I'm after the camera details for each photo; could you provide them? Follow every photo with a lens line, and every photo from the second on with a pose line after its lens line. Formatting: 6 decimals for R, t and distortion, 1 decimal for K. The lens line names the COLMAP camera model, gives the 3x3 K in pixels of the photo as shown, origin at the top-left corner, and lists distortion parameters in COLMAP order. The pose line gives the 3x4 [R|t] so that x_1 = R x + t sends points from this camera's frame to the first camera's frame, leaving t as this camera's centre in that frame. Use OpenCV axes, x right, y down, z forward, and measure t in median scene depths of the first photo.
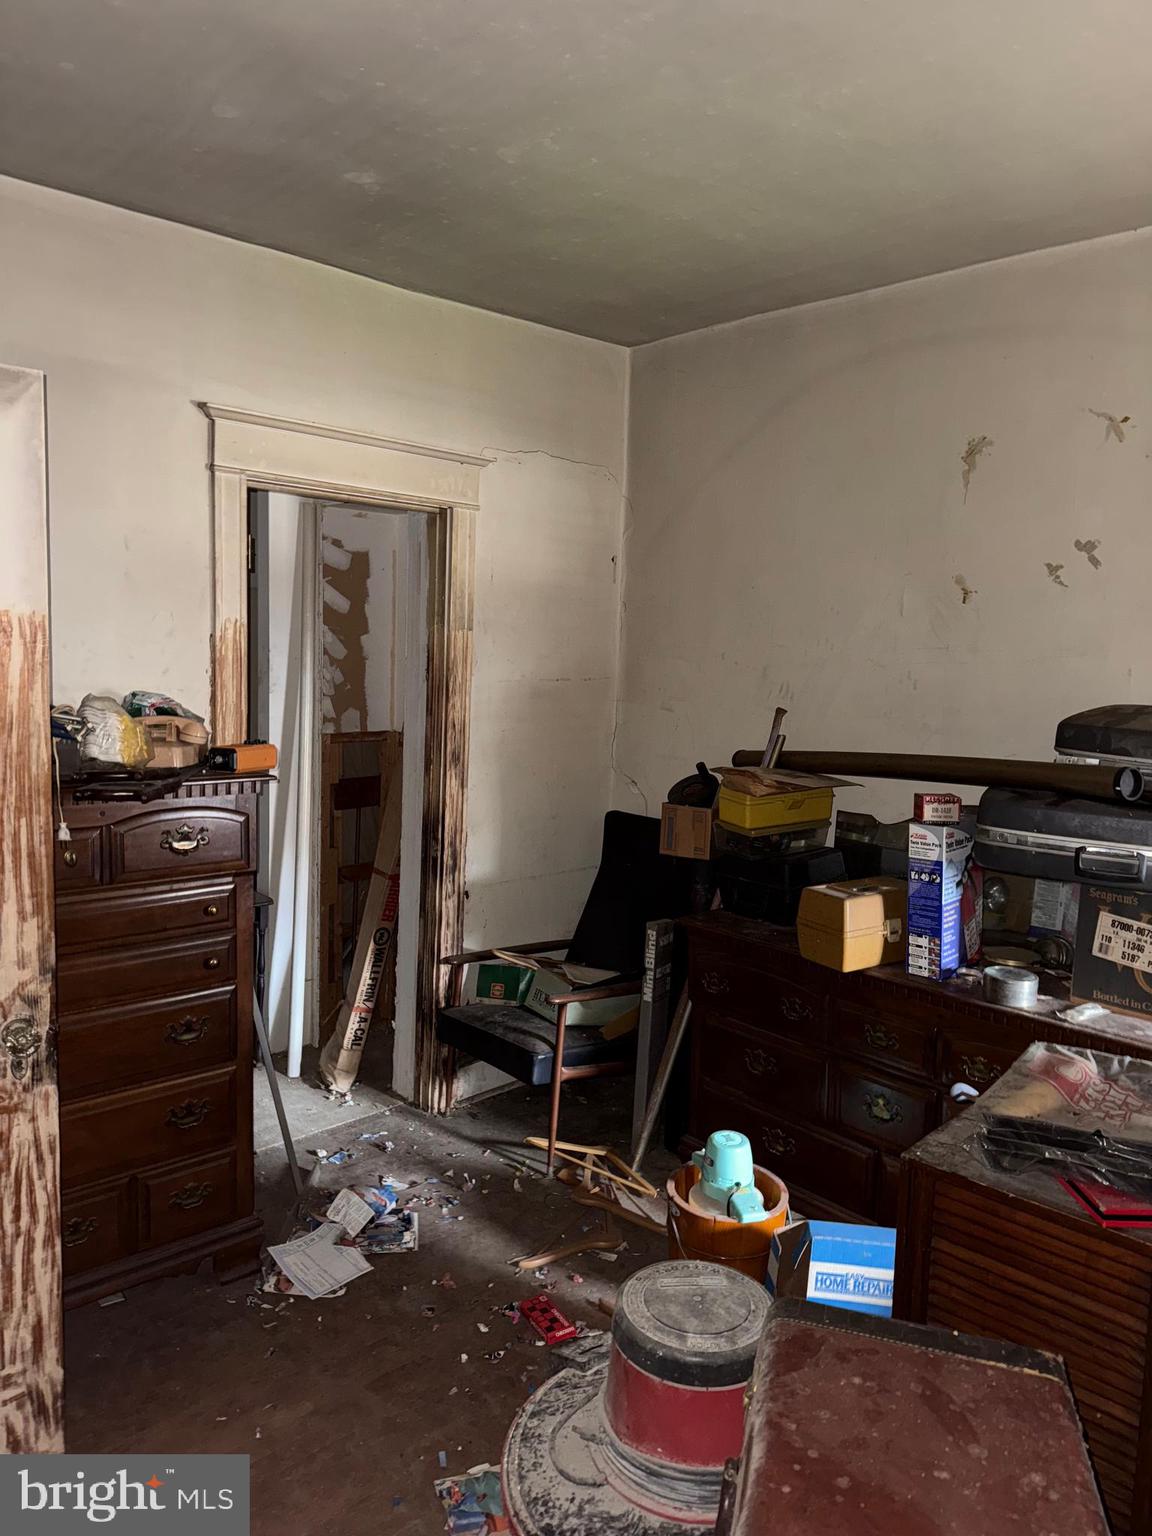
lens RADIAL K [[1095.2, 0, 576.3], [0, 1095.2, 742.6], [0, 0, 1]] dist [0.008496, -0.000196]
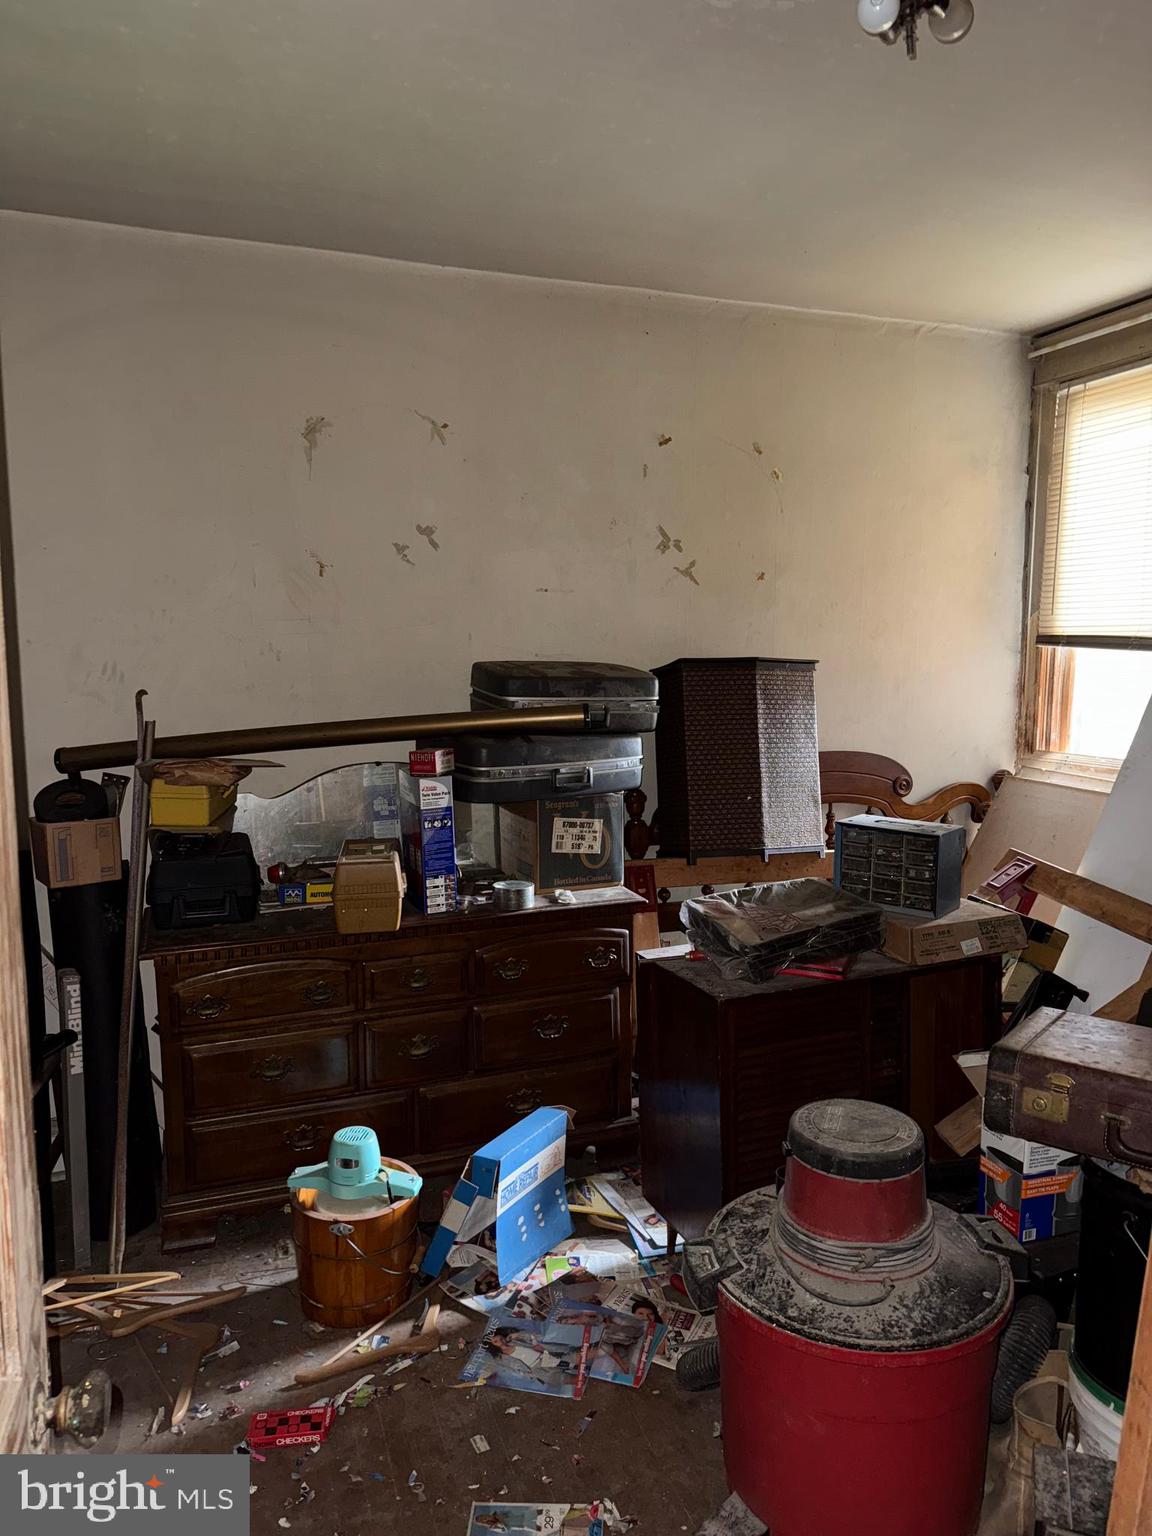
lens RADIAL K [[1076.2, 0, 576.0], [0, 1076.2, 768.0], [0, 0, 1]] dist [0.095564, -0.116540]
pose [[0.373752, -0.139930, 0.916913, -0.623821], [0.100402, 0.988849, 0.109982, -0.039862], [-0.922079, 0.050954, 0.383634, 0.442526]]
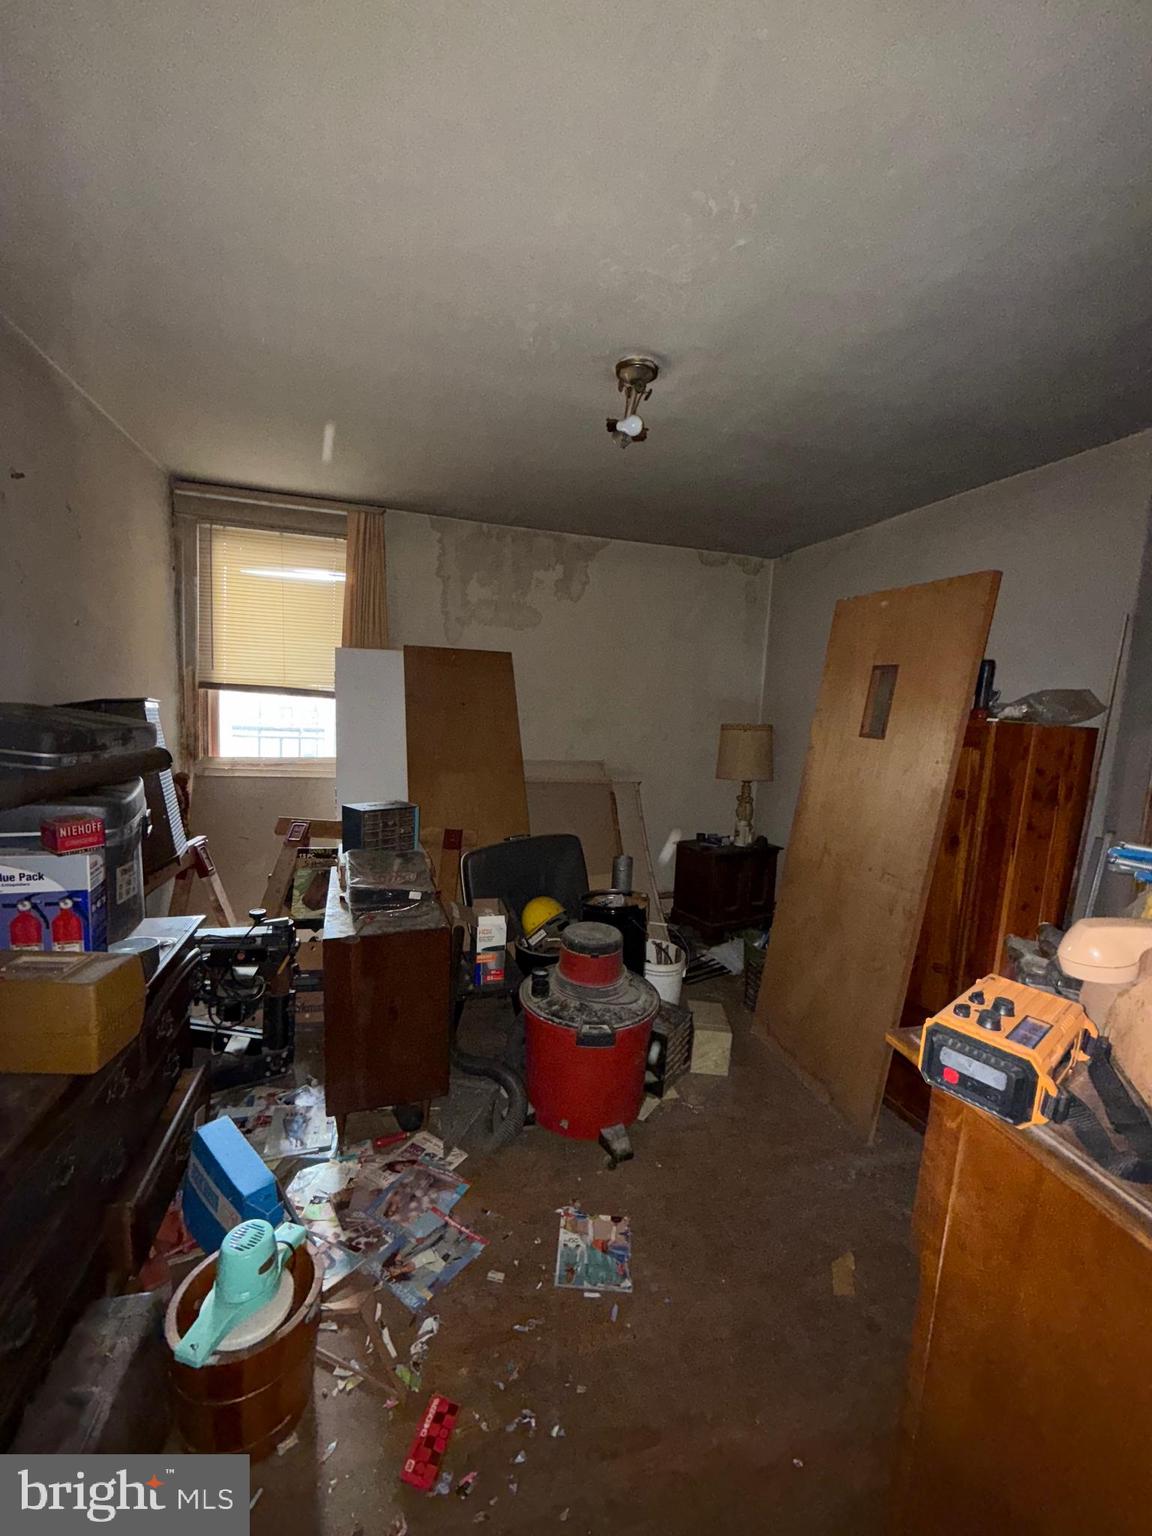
lens RADIAL K [[622.3, 0, 576.0], [0, 622.3, 768.0], [0, 0, 1]] dist [-0.000550, -0.000264]
pose [[-0.904549, -0.120180, 0.409081, -0.264303], [-0.033980, 0.976721, 0.211806, -0.115696], [-0.425013, 0.177688, -0.887576, 1.251198]]
